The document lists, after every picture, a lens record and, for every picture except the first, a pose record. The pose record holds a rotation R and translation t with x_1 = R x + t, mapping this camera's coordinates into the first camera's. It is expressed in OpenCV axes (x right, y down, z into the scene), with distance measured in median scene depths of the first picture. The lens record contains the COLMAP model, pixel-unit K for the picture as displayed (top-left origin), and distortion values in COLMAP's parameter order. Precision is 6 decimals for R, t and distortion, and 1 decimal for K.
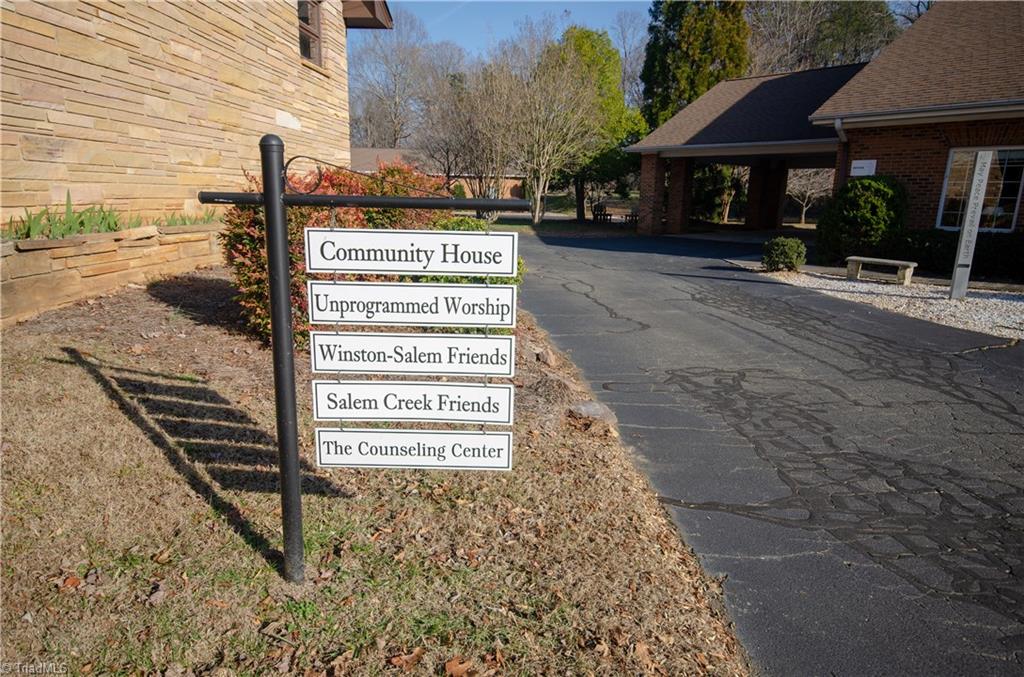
lens RADIAL K [[657.4, 0, 512.0], [0, 657.4, 338.5], [0, 0, 1]] dist [0.000336, -0.000045]
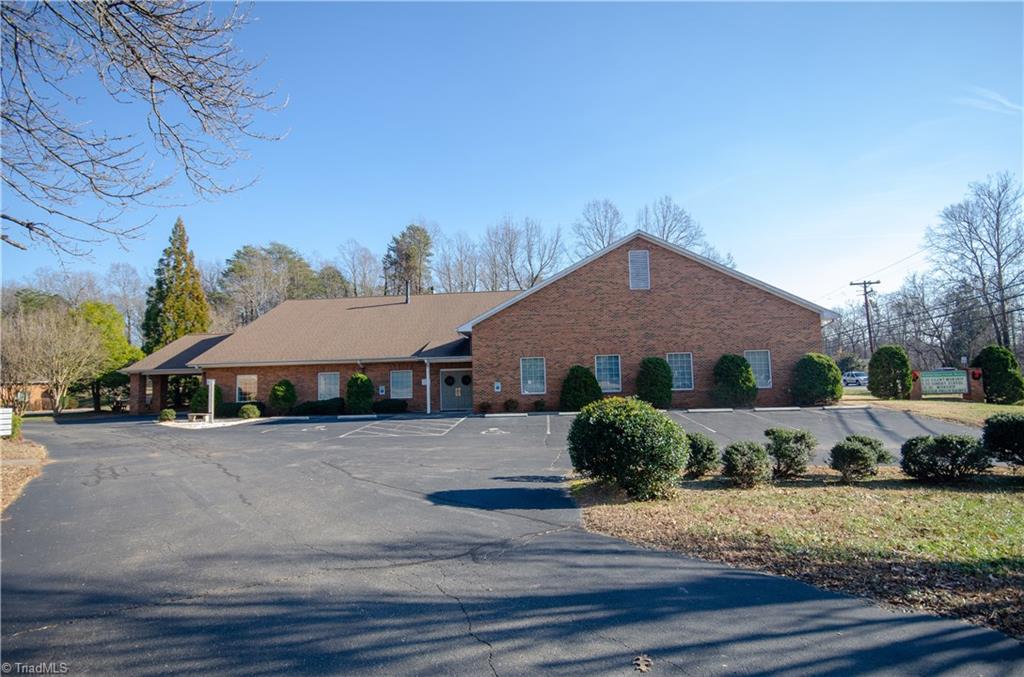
lens RADIAL K [[494.3, 0, 512.0], [0, 494.3, 338.5], [0, 0, 1]] dist [-0.000028, -0.000122]
pose [[0.731698, 0.021822, 0.681280, 0.025629], [0.185505, 0.955386, -0.229836, 0.130730], [-0.655901, 0.294552, 0.695006, -0.628030]]
